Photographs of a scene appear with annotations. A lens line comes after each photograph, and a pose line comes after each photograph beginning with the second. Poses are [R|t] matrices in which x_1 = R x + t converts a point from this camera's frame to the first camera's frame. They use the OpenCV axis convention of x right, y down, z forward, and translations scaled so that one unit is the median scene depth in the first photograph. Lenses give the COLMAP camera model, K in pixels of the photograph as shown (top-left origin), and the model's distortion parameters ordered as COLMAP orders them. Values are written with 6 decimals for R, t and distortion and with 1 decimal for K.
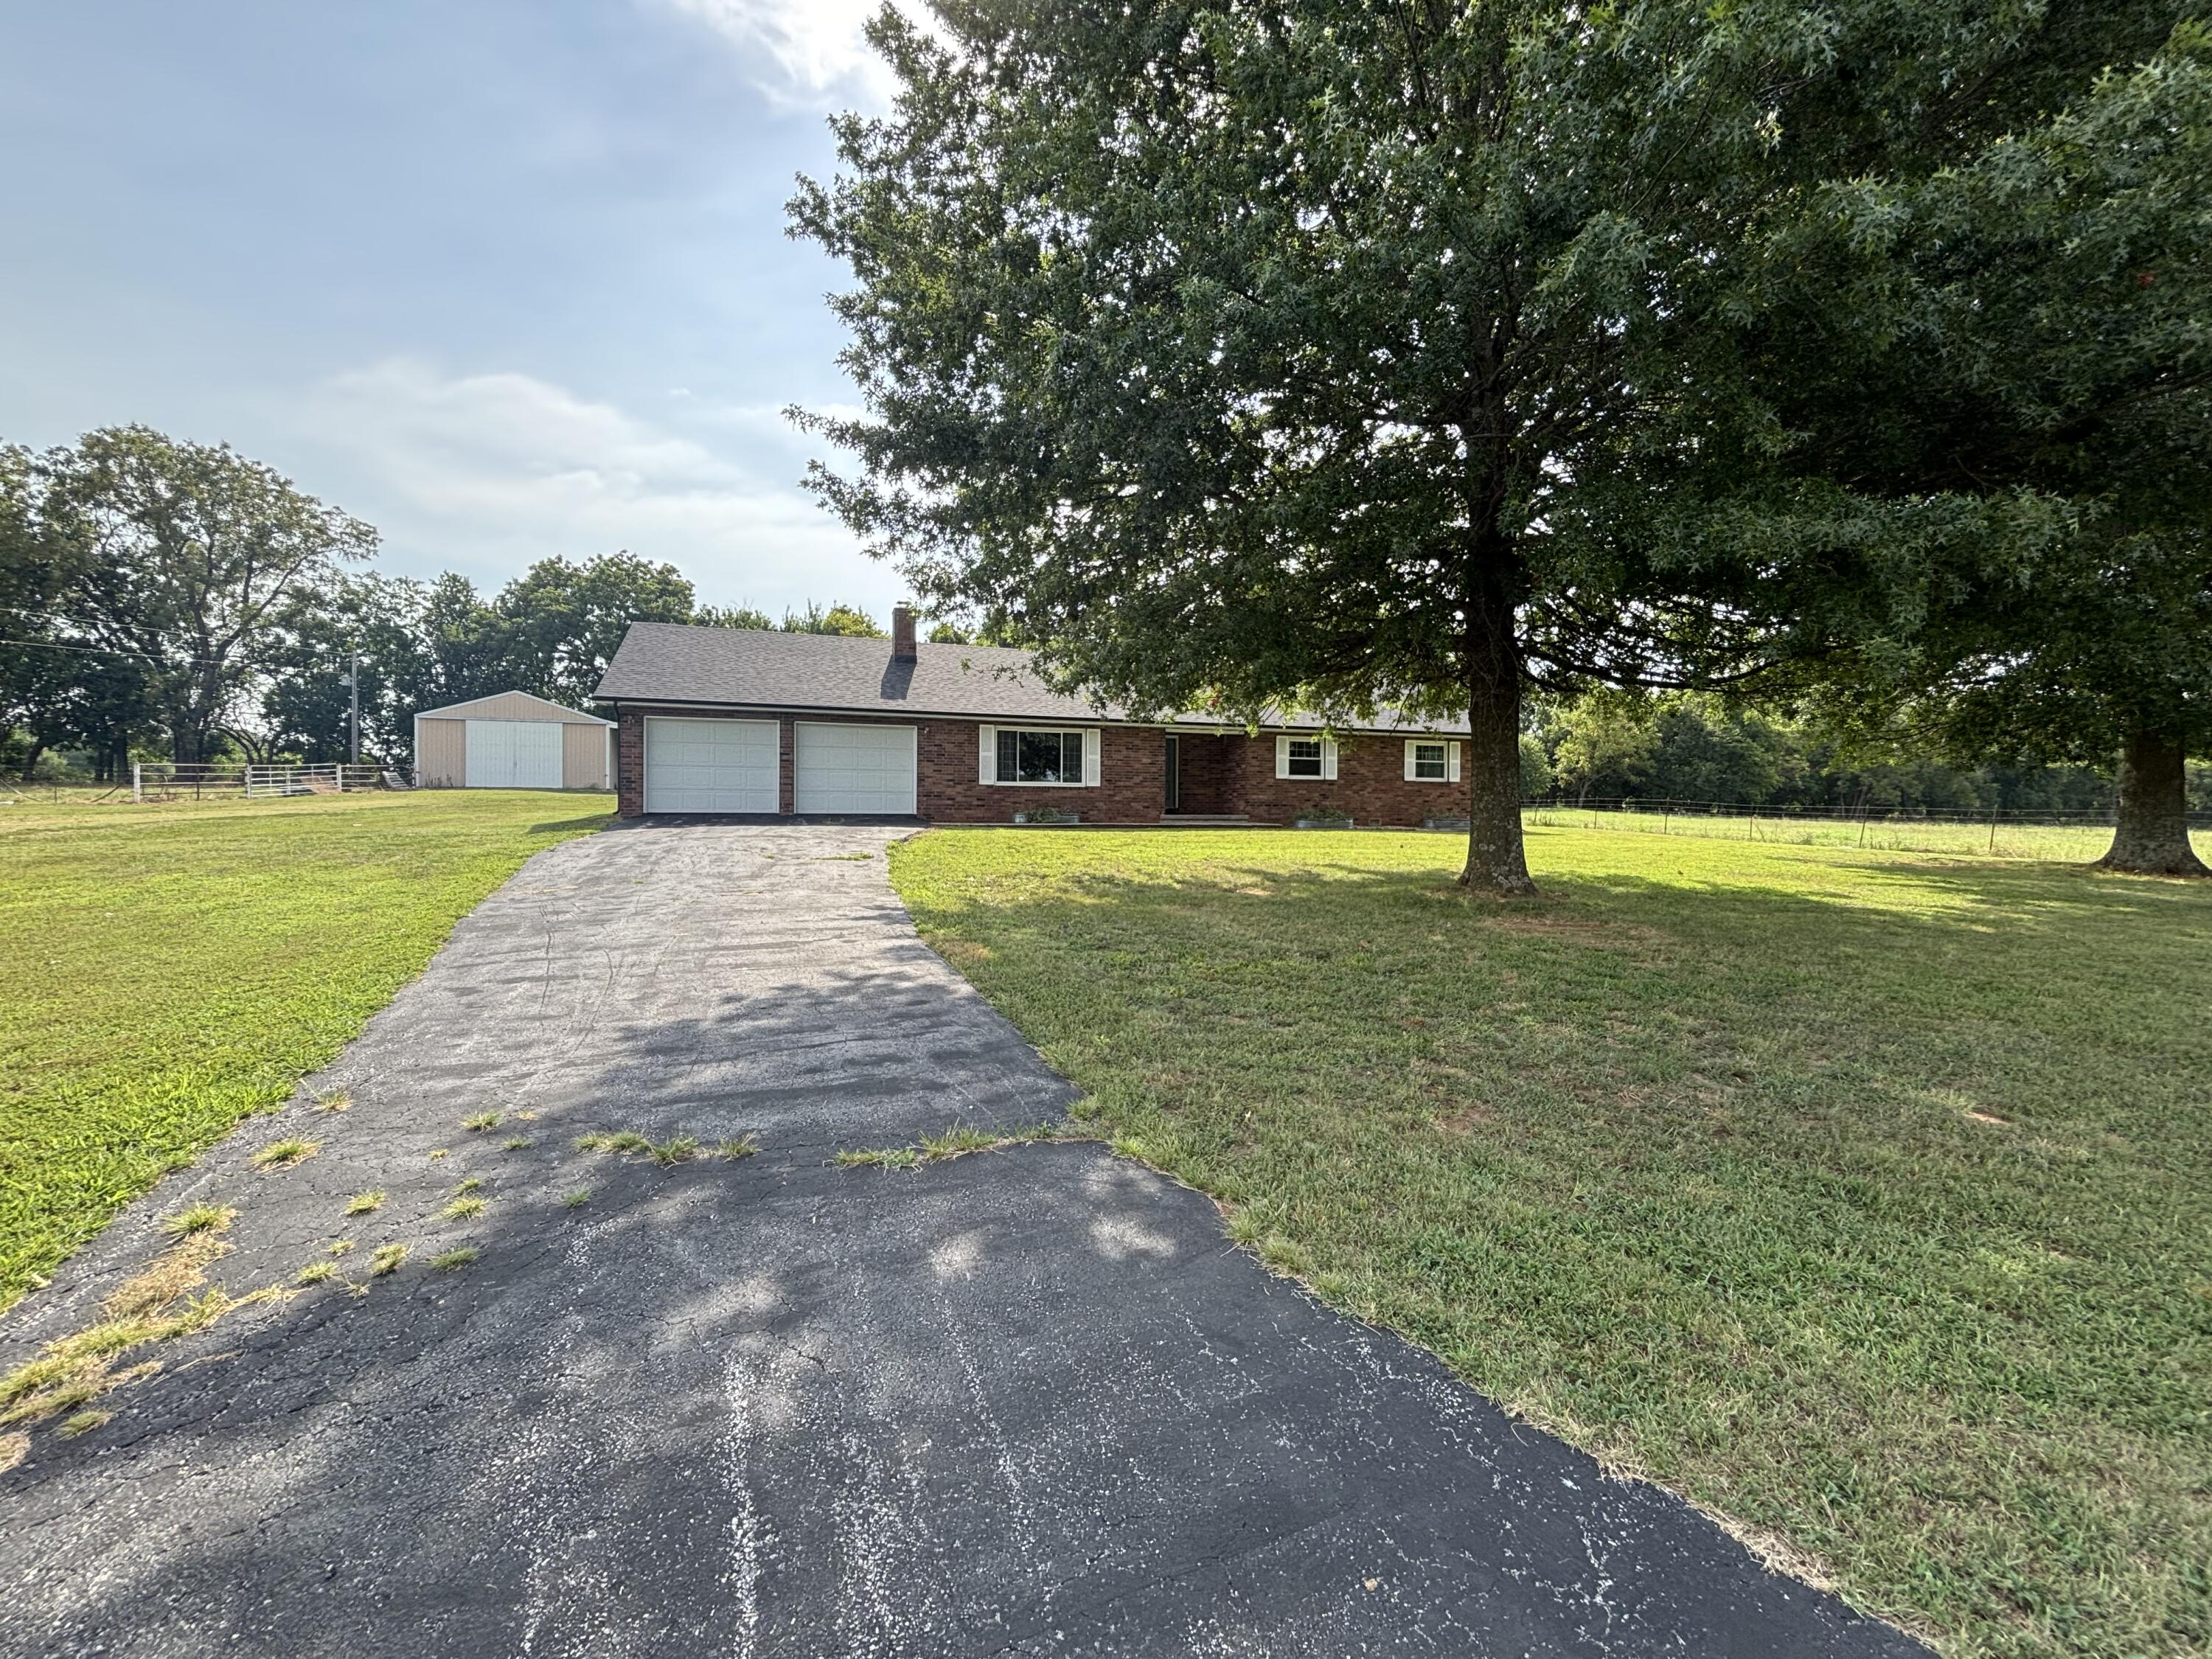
lens RADIAL K [[897.0, 0, 1091.9], [0, 897.0, 818.6], [0, 0, 1]] dist [-0.002178, -0.001093]
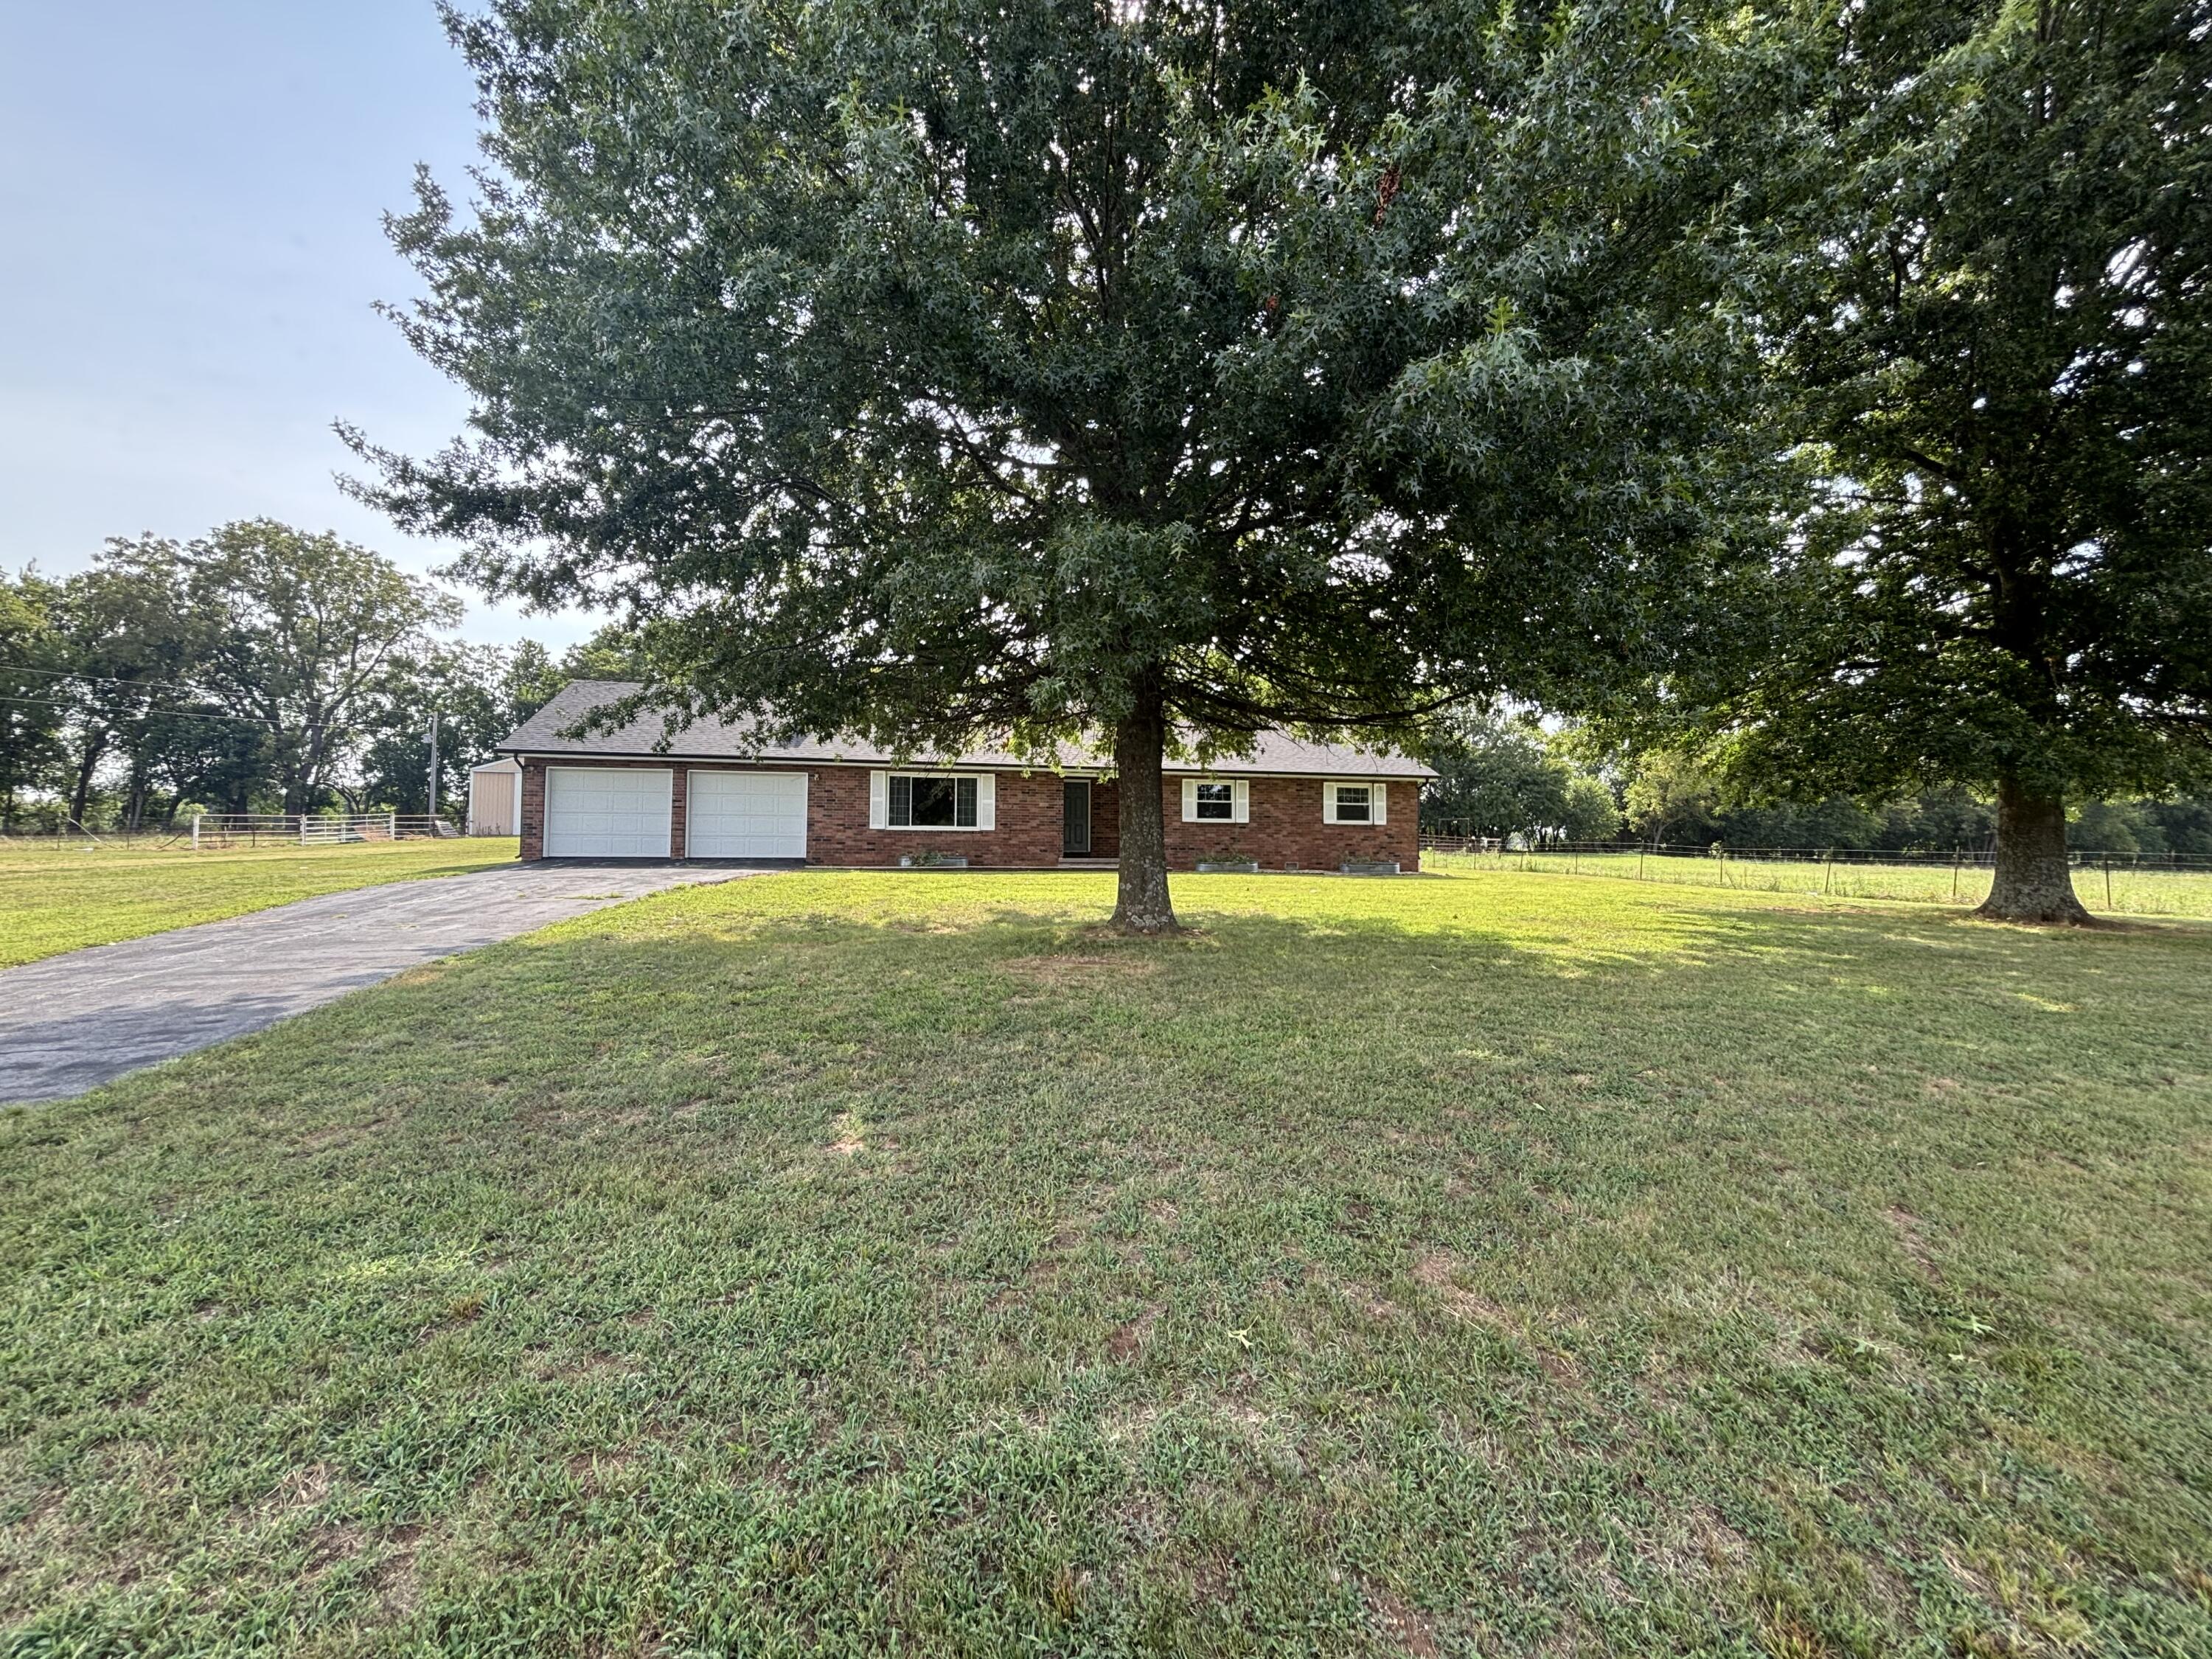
lens RADIAL K [[897.0, 0, 1094.6], [0, 897.0, 821.4], [0, 0, 1]] dist [-0.002178, -0.001093]
pose [[0.994115, -0.005182, -0.108203, 0.102780], [-0.000240, 0.998747, -0.050042, 0.002051], [0.108326, 0.049773, 0.992869, 0.001970]]
